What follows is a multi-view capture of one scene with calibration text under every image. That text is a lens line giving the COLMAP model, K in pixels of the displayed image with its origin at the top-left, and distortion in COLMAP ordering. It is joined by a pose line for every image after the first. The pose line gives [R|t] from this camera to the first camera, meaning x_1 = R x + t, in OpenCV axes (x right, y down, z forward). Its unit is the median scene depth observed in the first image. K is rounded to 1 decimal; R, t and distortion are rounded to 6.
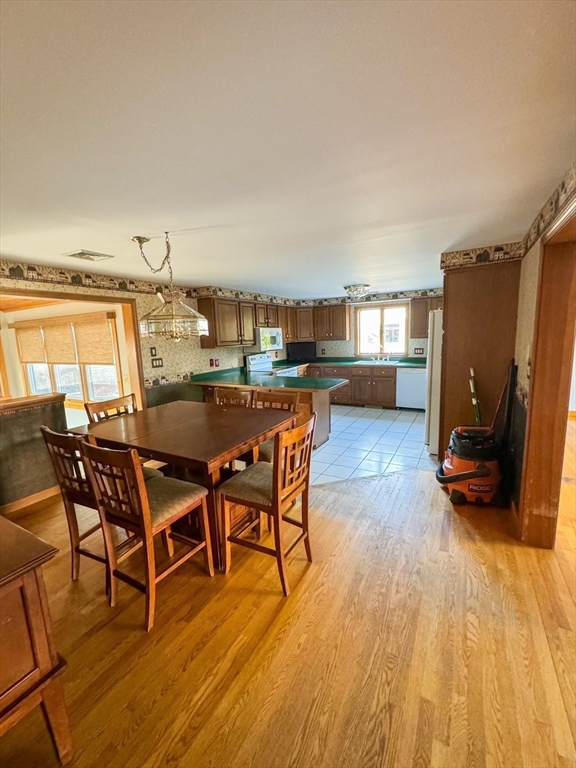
lens RADIAL K [[310.4, 0, 289.7], [0, 310.4, 383.5], [0, 0, 1]] dist [0.000760, -0.000198]
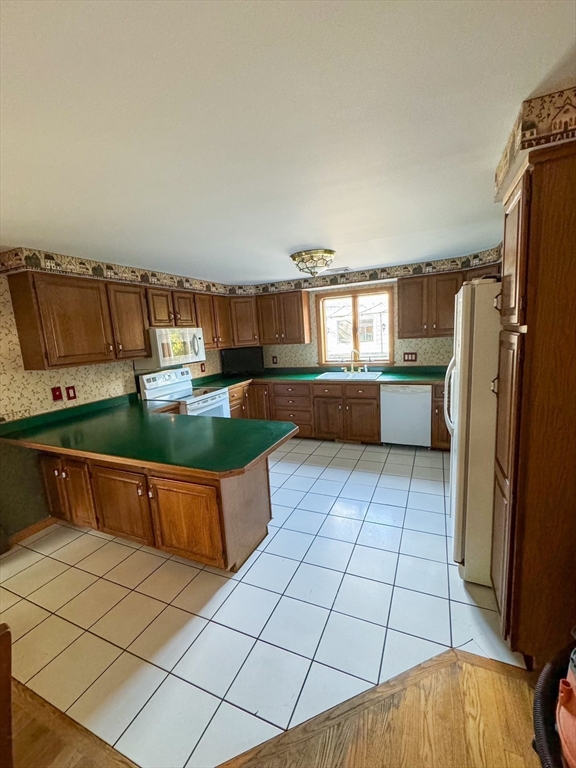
lens RADIAL K [[310.4, 0, 289.9], [0, 310.4, 382.0], [0, 0, 1]] dist [0.000760, -0.000198]
pose [[0.996000, -0.037792, 0.080968, 0.098014], [0.037854, 0.999283, 0.000768, -0.060916], [-0.080939, 0.002300, 0.996716, 0.348062]]
